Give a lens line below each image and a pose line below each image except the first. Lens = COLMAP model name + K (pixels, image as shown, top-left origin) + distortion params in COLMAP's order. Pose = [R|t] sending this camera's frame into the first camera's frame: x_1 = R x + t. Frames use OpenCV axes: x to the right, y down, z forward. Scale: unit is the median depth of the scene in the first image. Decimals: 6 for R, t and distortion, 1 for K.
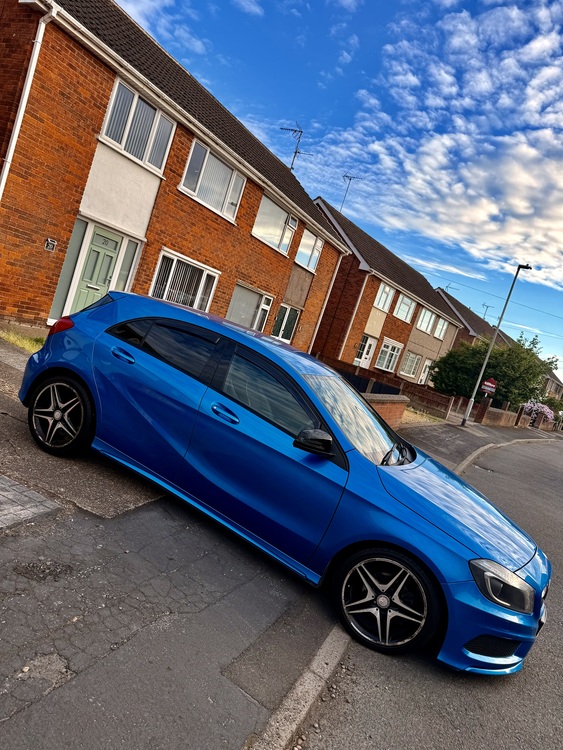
lens RADIAL K [[527.1, 0, 281.5], [0, 527.1, 375.0], [0, 0, 1]] dist [0.031753, -0.037154]
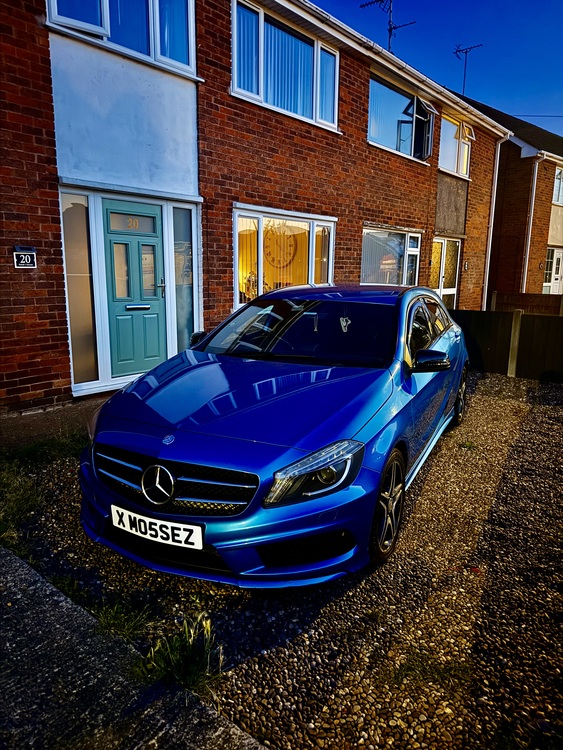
lens RADIAL K [[527.1, 0, 281.5], [0, 527.1, 375.0], [0, 0, 1]] dist [0.031753, -0.037154]
pose [[0.932405, -0.248560, -0.262371, -0.071898], [0.266192, 0.963343, 0.033354, -0.066690], [0.244463, -0.100940, 0.964391, 0.445881]]
